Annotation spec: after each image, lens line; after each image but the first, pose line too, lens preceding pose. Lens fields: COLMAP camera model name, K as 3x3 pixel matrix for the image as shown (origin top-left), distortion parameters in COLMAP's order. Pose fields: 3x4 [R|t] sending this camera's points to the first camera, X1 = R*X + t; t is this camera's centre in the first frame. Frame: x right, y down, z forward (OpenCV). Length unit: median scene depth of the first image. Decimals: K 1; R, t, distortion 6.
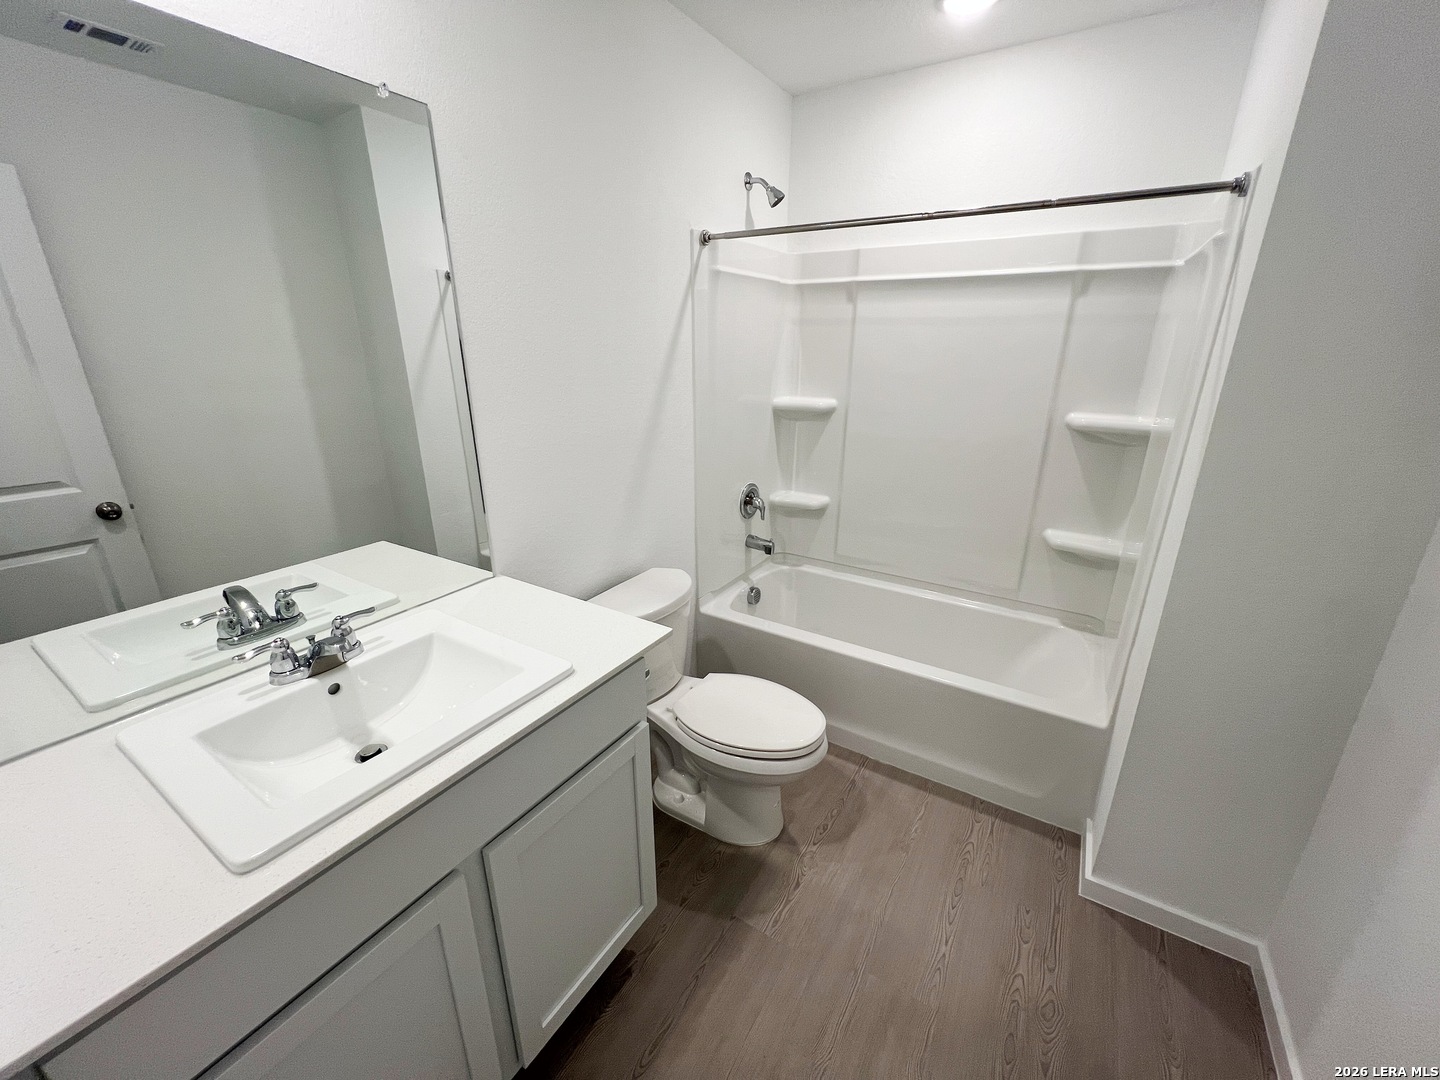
lens RADIAL K [[576.8, 0, 719.8], [0, 576.8, 537.4], [0, 0, 1]] dist [0.000210, 0.000312]
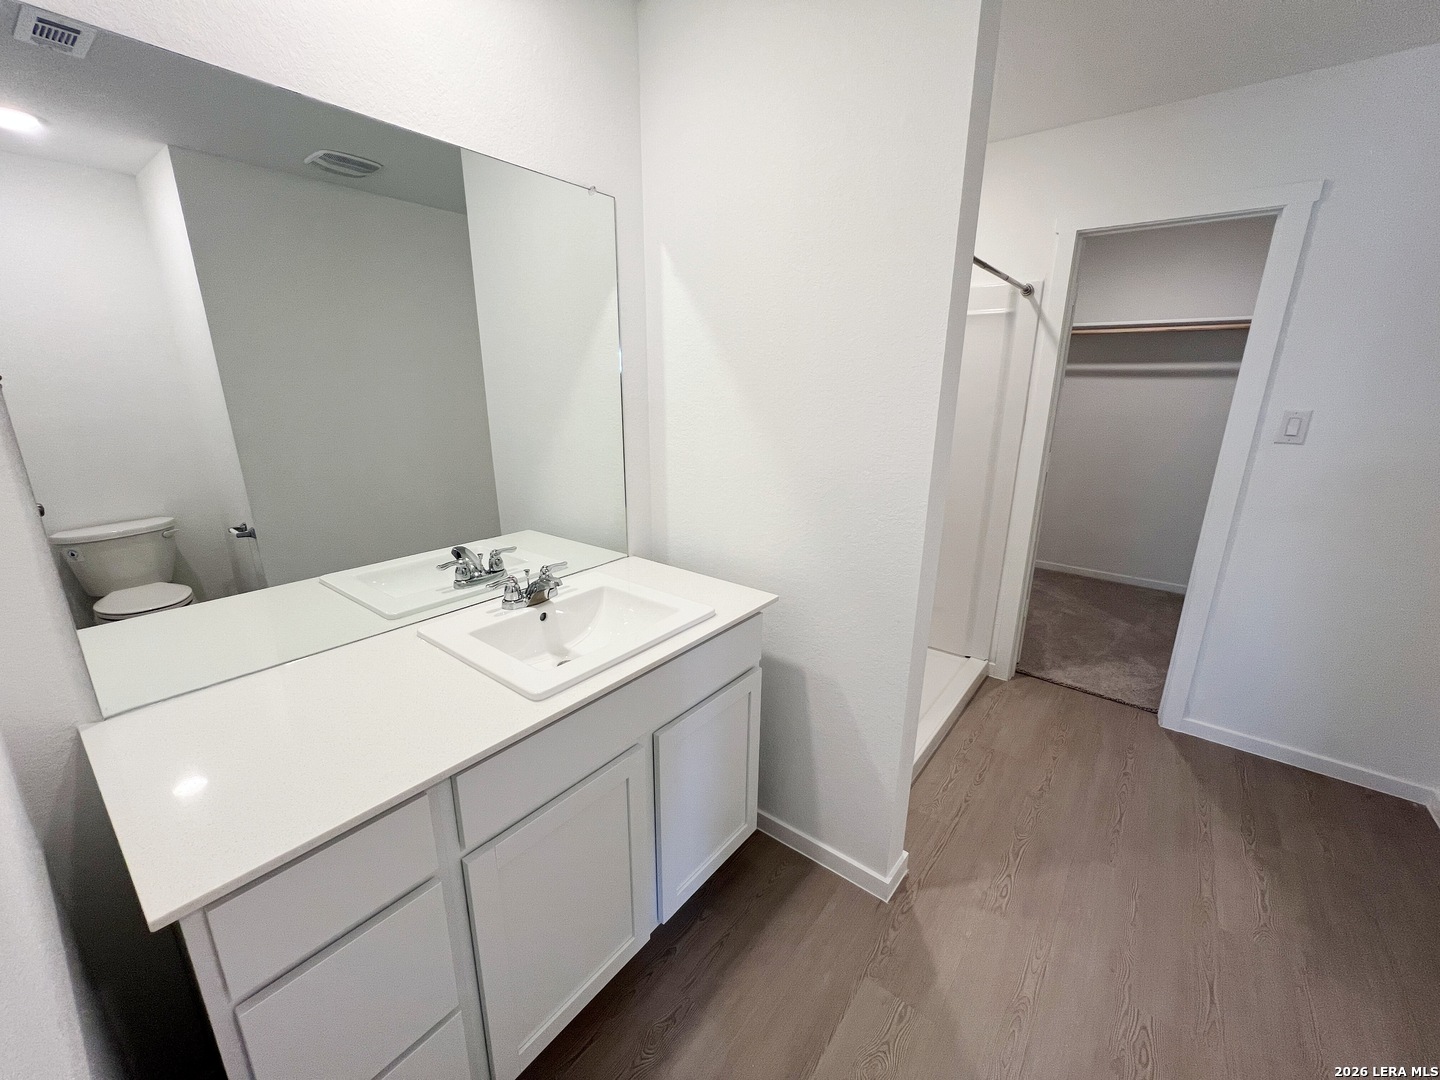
lens RADIAL K [[576.8, 0, 719.8], [0, 576.8, 537.4], [0, 0, 1]] dist [0.000210, 0.000312]
pose [[0.995923, 0.034036, -0.083543, -0.135153], [-0.039223, 0.997351, -0.061260, 0.134576], [0.081237, 0.064287, 0.994619, -0.323716]]
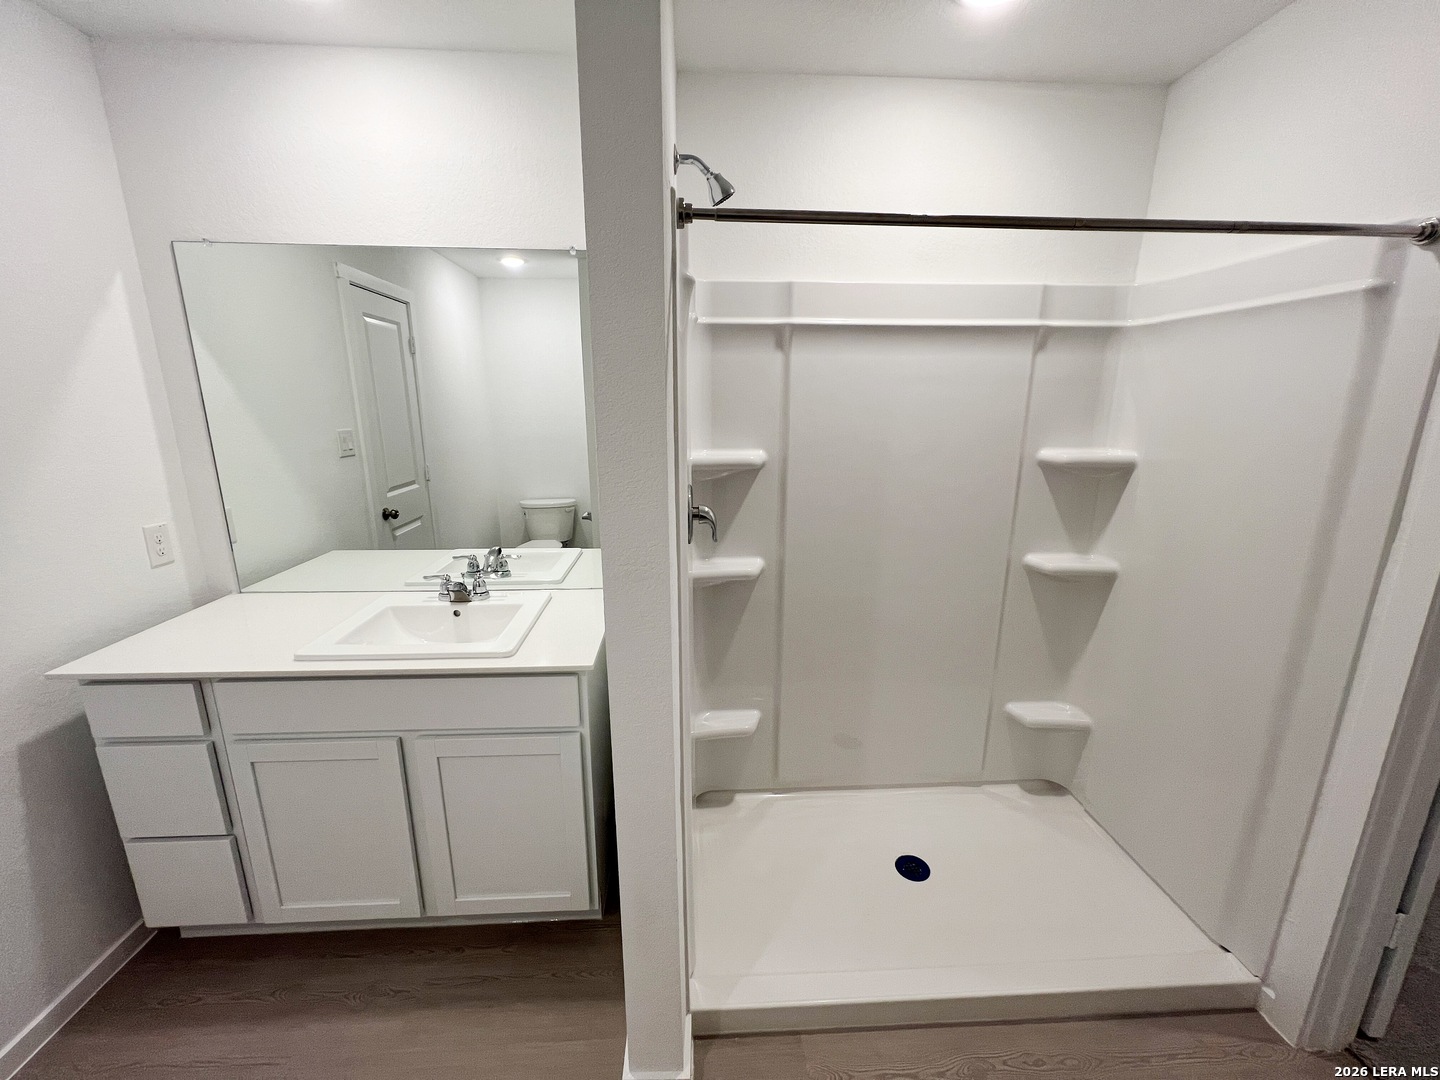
lens RADIAL K [[576.8, 0, 719.8], [0, 576.8, 537.4], [0, 0, 1]] dist [0.000210, 0.000312]
pose [[0.589000, 0.192683, -0.784827, 0.988916], [-0.268449, 0.962662, 0.034877, -0.199067], [0.762243, 0.190143, 0.618733, 0.474869]]
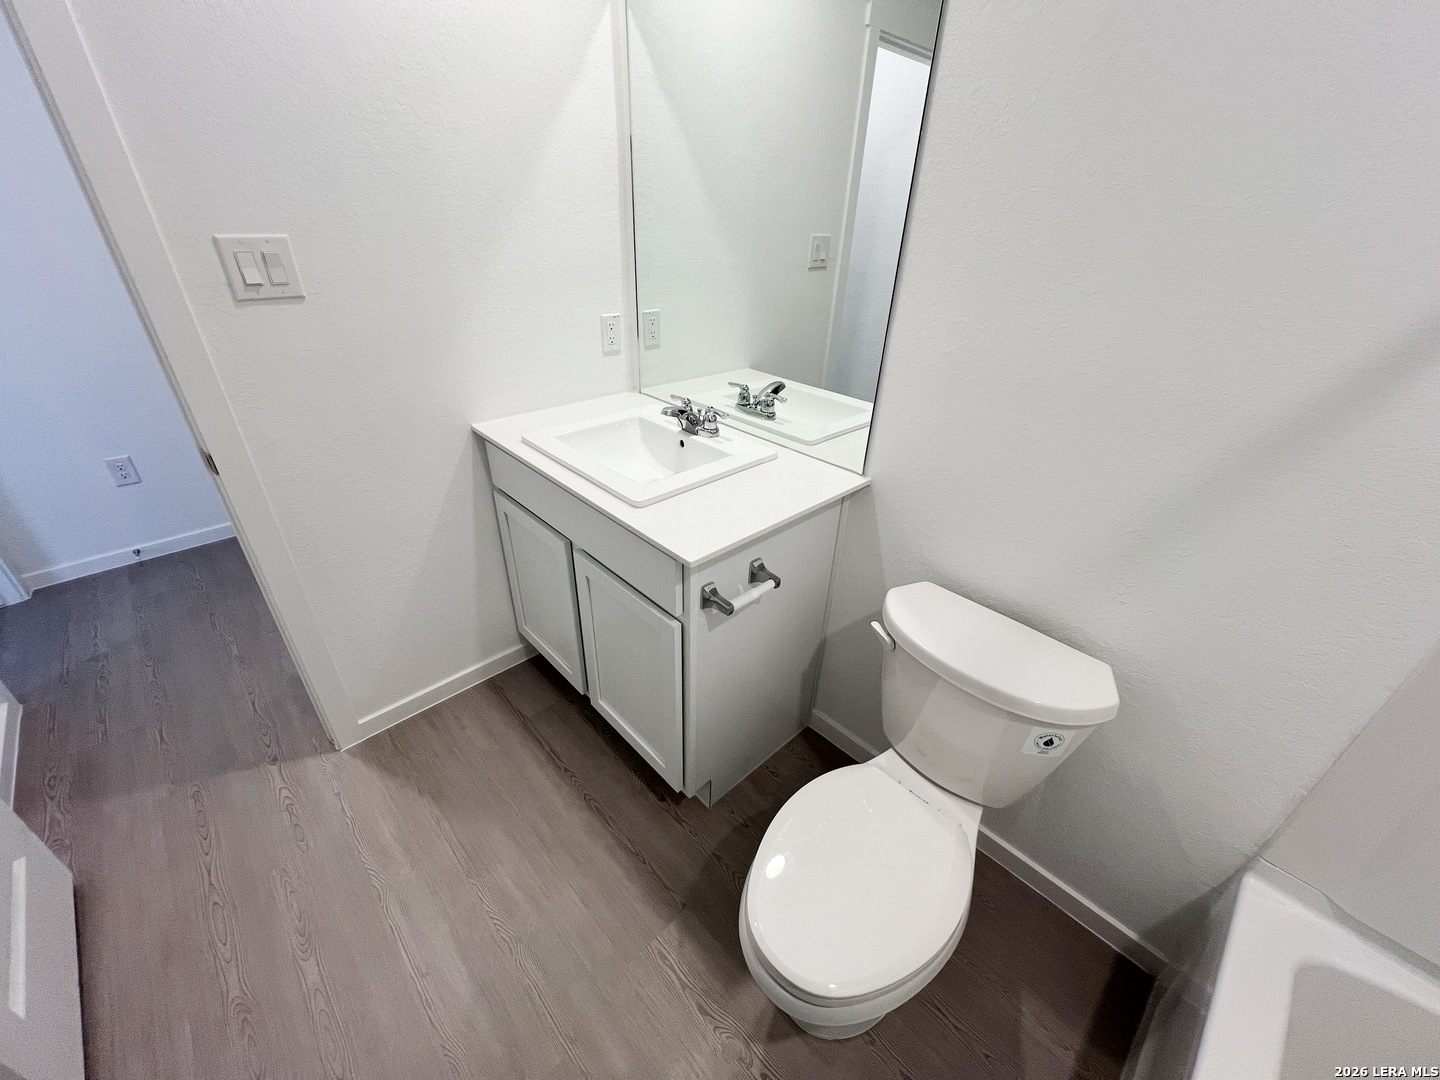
lens RADIAL K [[576.8, 0, 719.8], [0, 576.8, 537.4], [0, 0, 1]] dist [0.000210, 0.000312]
pose [[-0.241070, 0.476143, -0.845679, 0.672825], [-0.339353, 0.775017, 0.533094, -0.367827], [0.909244, 0.415496, -0.025253, 1.159884]]
